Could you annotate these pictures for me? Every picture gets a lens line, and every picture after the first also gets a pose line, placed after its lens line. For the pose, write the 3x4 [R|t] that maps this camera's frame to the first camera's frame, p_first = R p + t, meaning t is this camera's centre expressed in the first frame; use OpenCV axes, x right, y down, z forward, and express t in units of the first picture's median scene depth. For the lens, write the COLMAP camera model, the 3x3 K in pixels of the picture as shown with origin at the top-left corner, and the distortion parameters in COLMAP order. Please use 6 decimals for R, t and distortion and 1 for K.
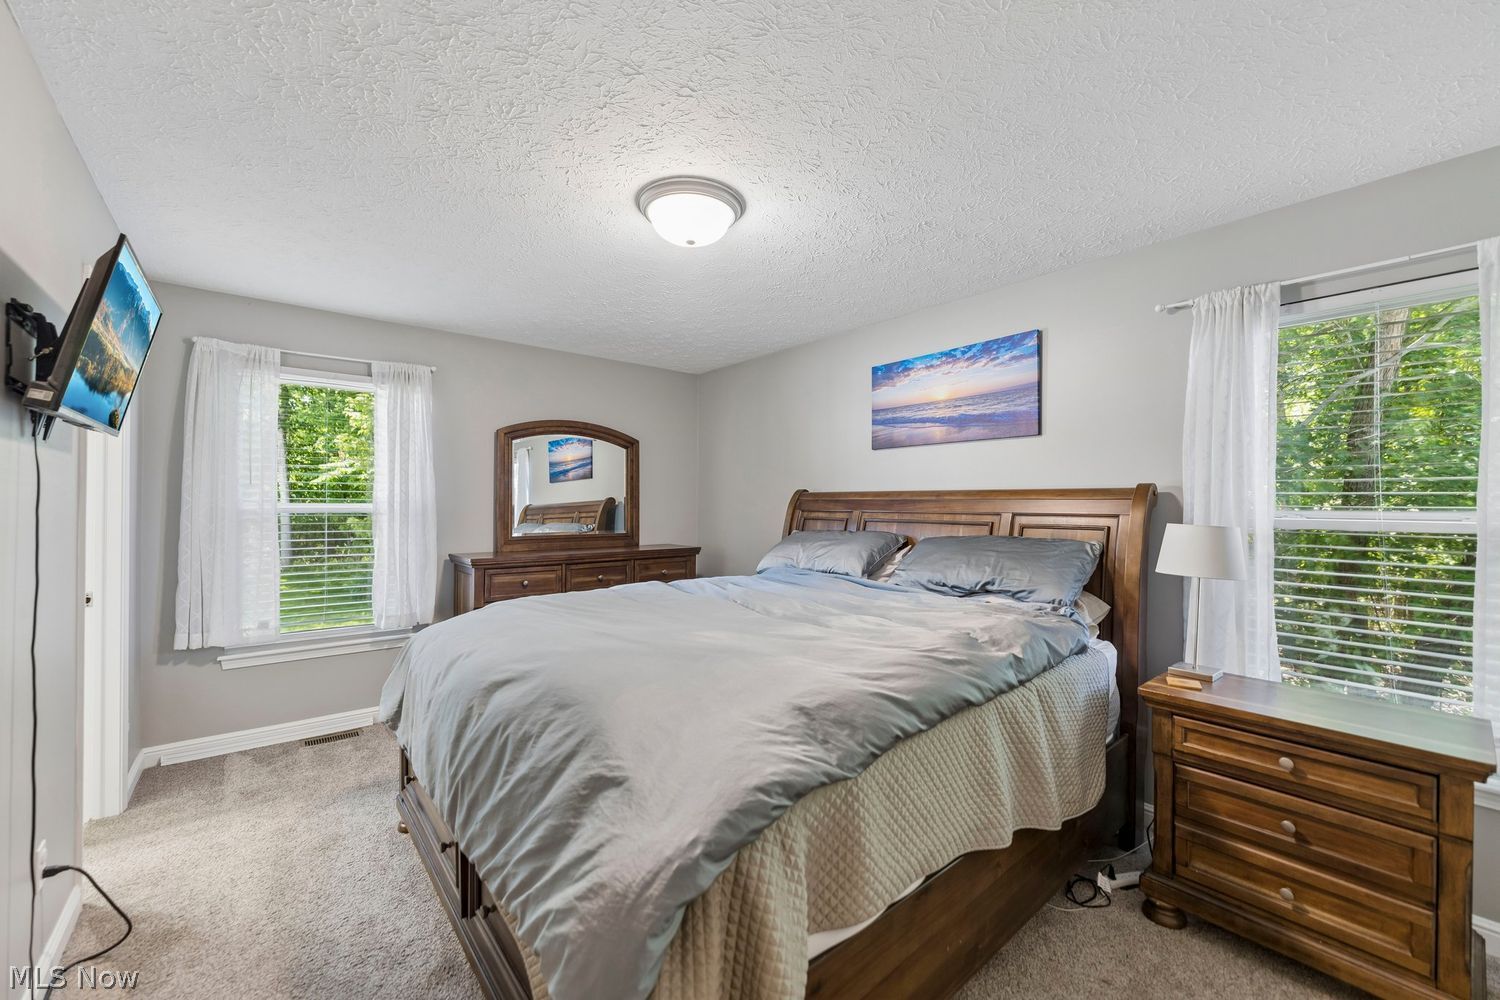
lens RADIAL K [[597.4, 0, 747.3], [0, 597.4, 504.4], [0, 0, 1]] dist [-0.001585, -0.000093]
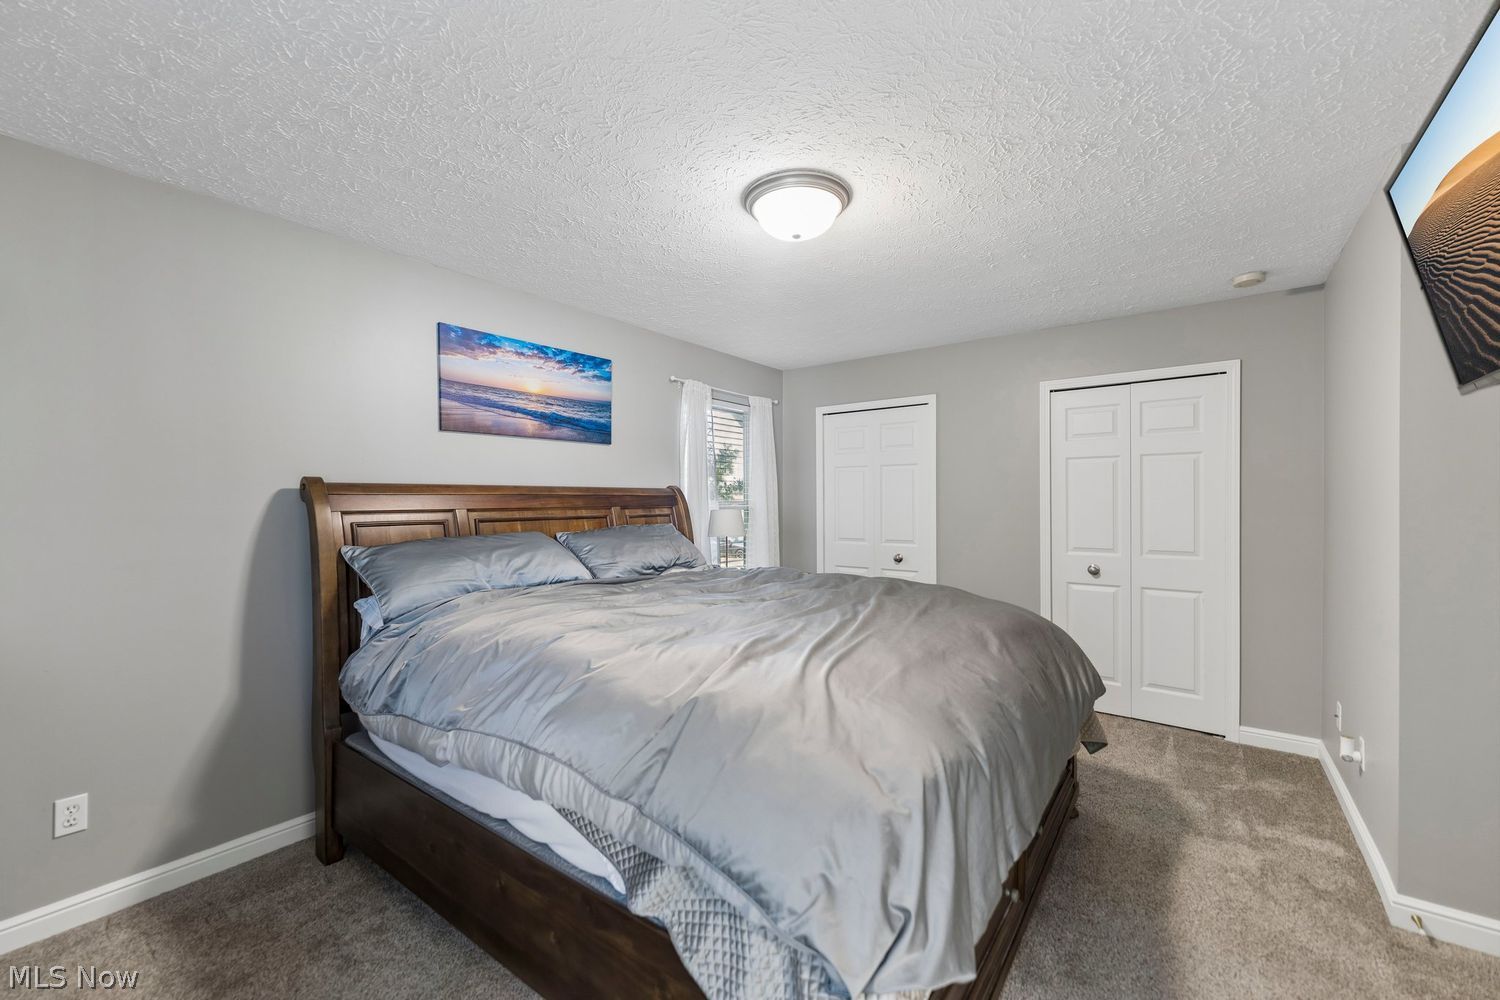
lens RADIAL K [[600.8, 0, 750.0], [0, 600.8, 500.0], [0, 0, 1]] dist [0.000309, 0.000009]
pose [[-0.229381, -0.003937, 0.973329, -0.724425], [0.004963, 0.999974, 0.005214, -0.003898], [-0.973324, 0.006026, -0.229355, 0.900089]]
